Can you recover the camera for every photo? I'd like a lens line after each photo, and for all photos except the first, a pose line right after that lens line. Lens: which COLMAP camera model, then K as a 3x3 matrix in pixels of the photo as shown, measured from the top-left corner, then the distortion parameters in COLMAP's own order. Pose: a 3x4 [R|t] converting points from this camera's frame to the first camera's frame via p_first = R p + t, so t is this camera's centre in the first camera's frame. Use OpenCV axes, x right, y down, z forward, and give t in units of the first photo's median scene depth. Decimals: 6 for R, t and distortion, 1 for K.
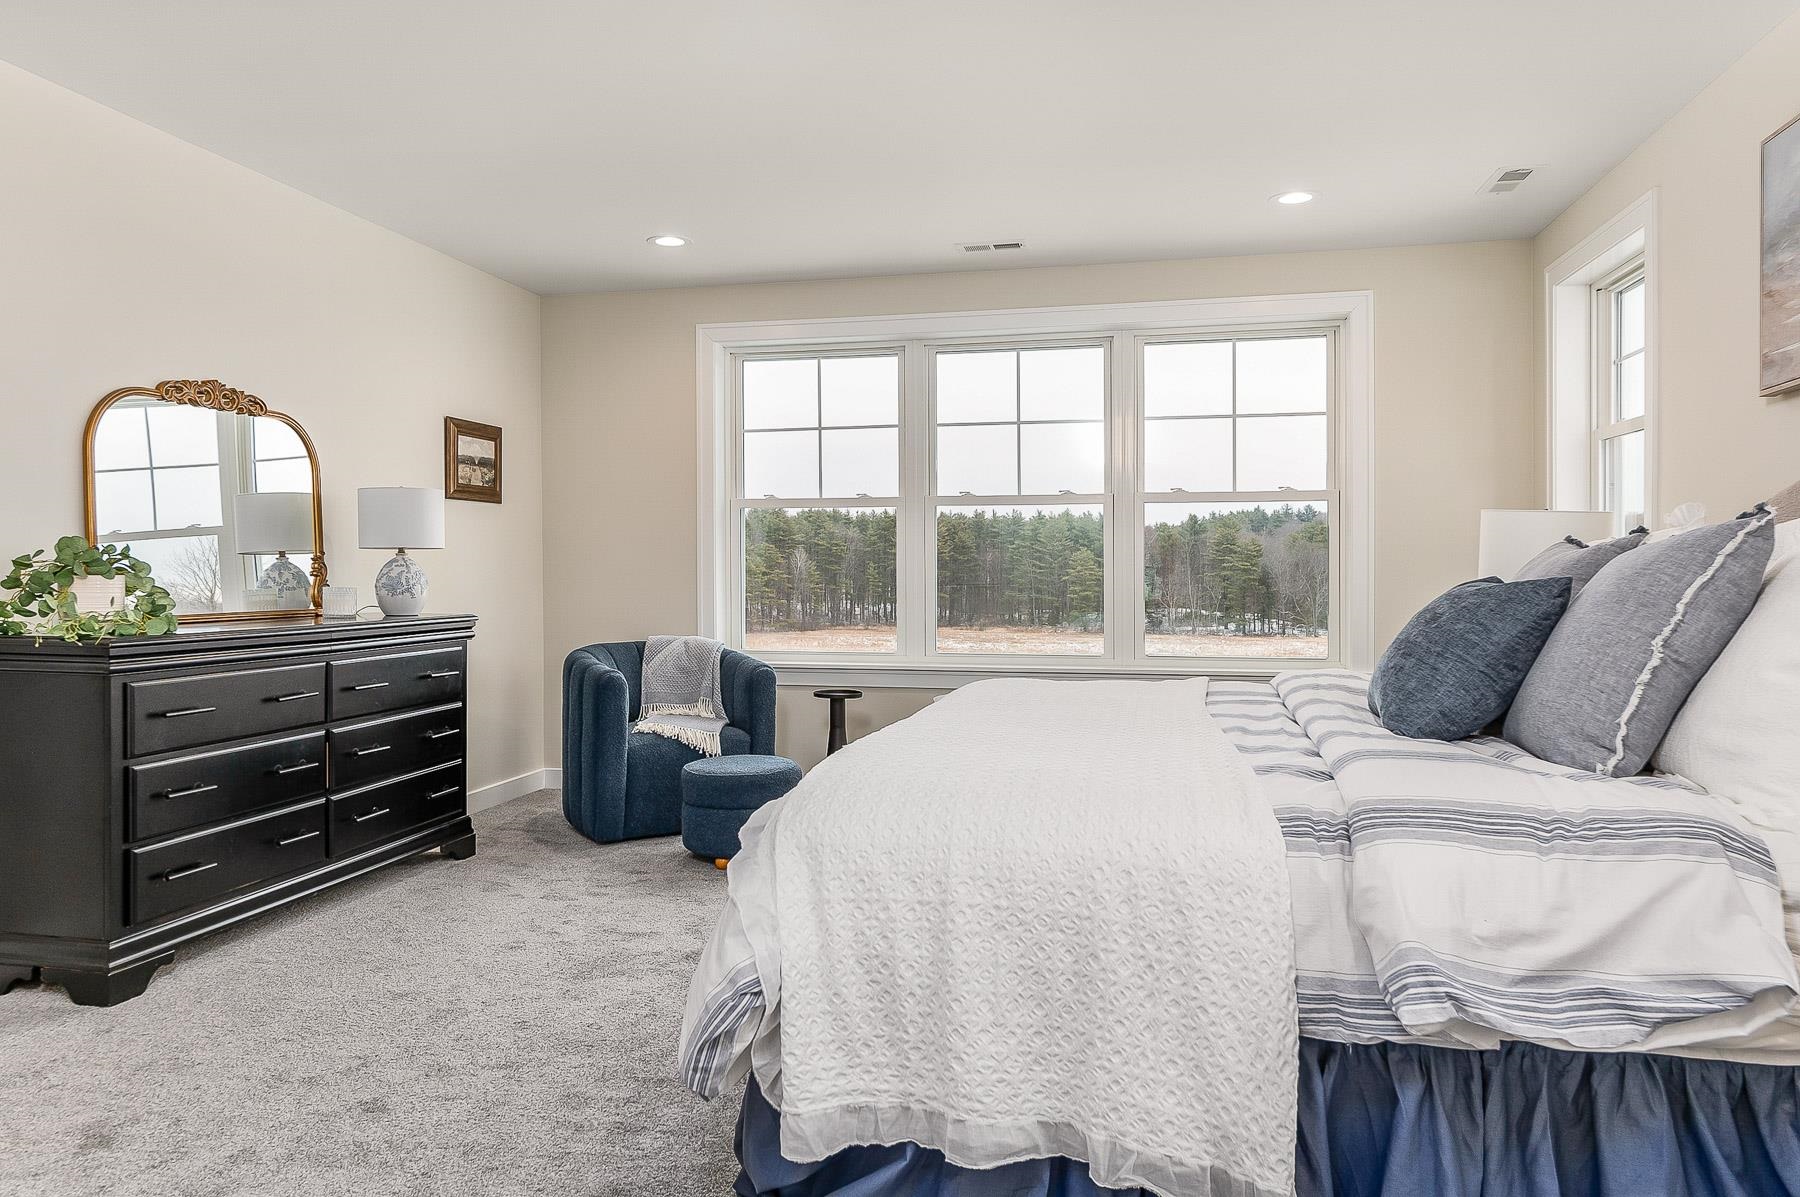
lens RADIAL K [[1186.7, 0, 902.8], [0, 1186.7, 588.7], [0, 0, 1]] dist [0.000634, -0.000345]
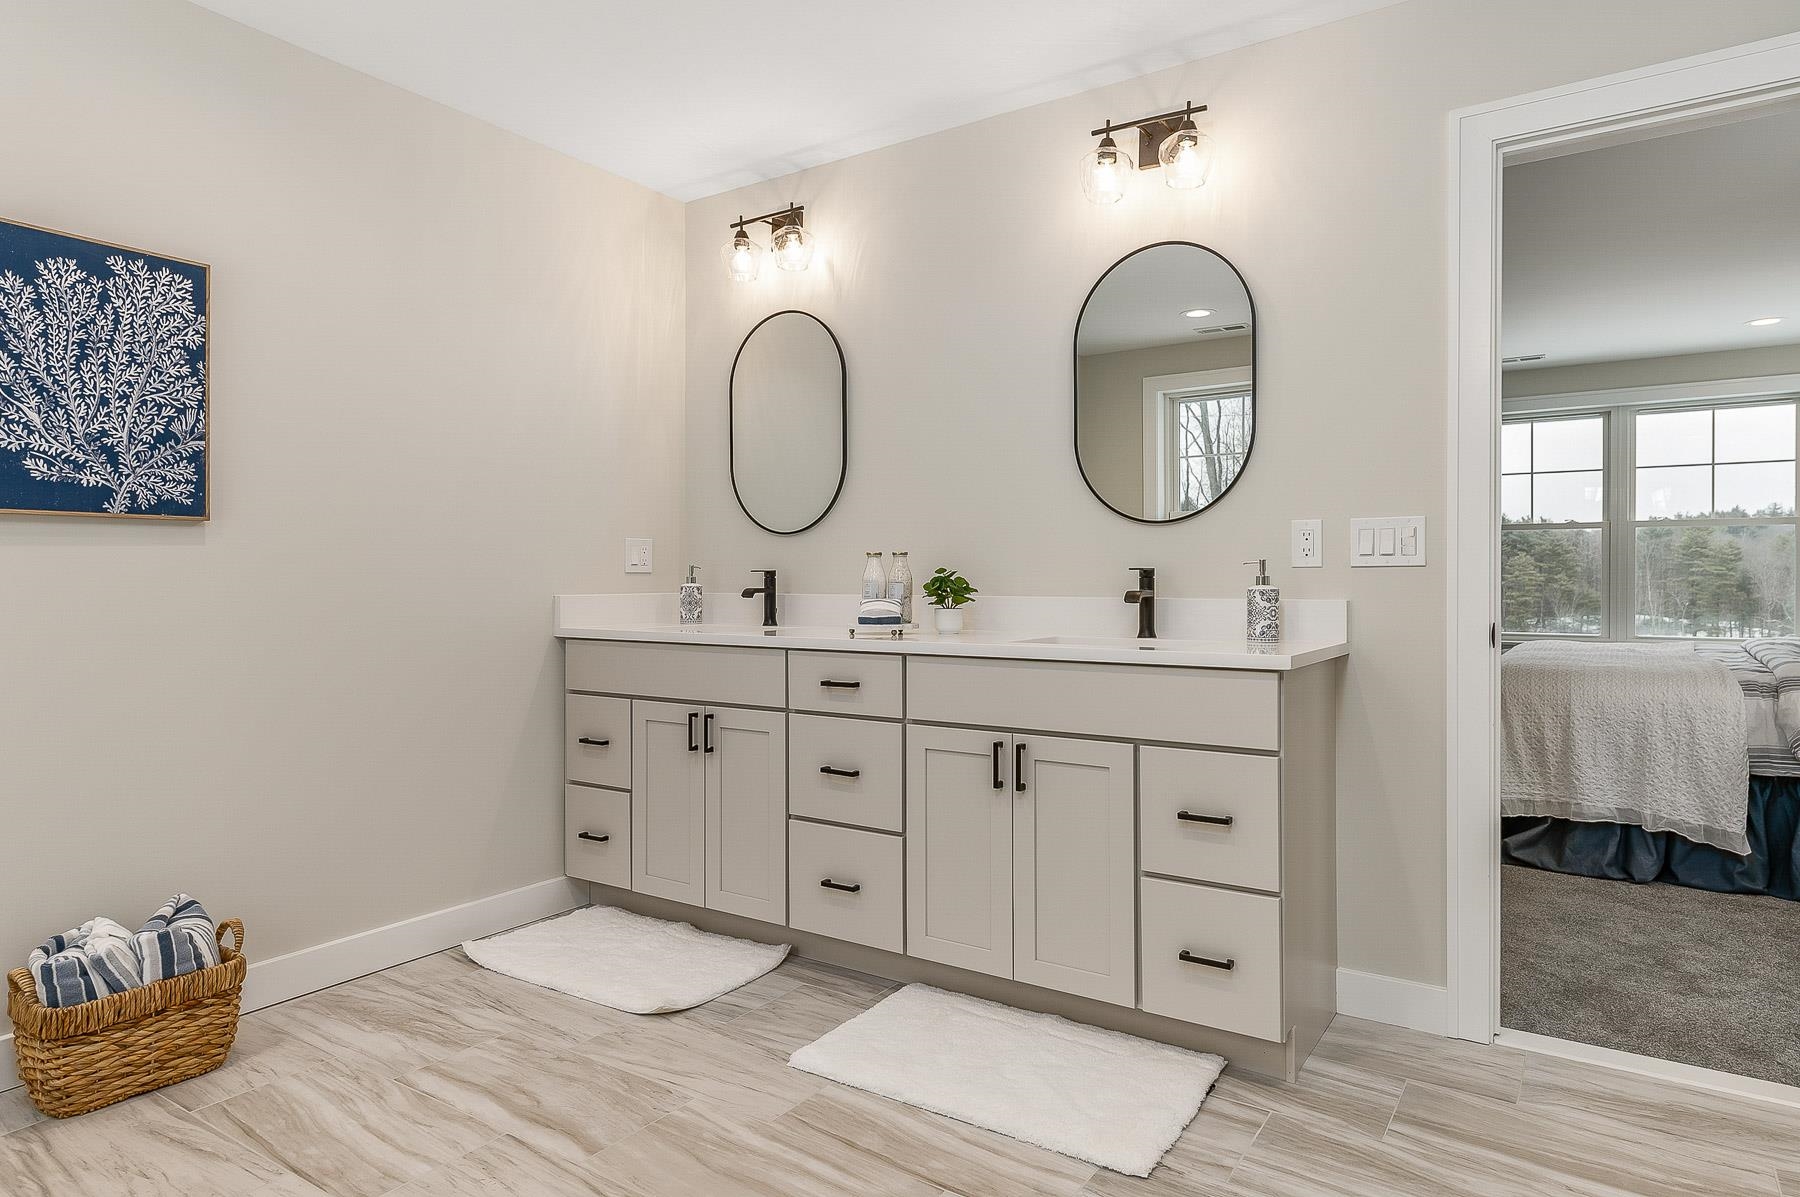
lens RADIAL K [[1046.9, 0, 898.4], [0, 1046.9, 593.4], [0, 0, 1]] dist [-0.013759, 0.001446]
pose [[0.925657, 0.008055, -0.378277, -0.434670], [-0.007065, 0.999967, 0.004004, 0.022120], [0.378297, -0.001034, 0.925684, -1.481302]]
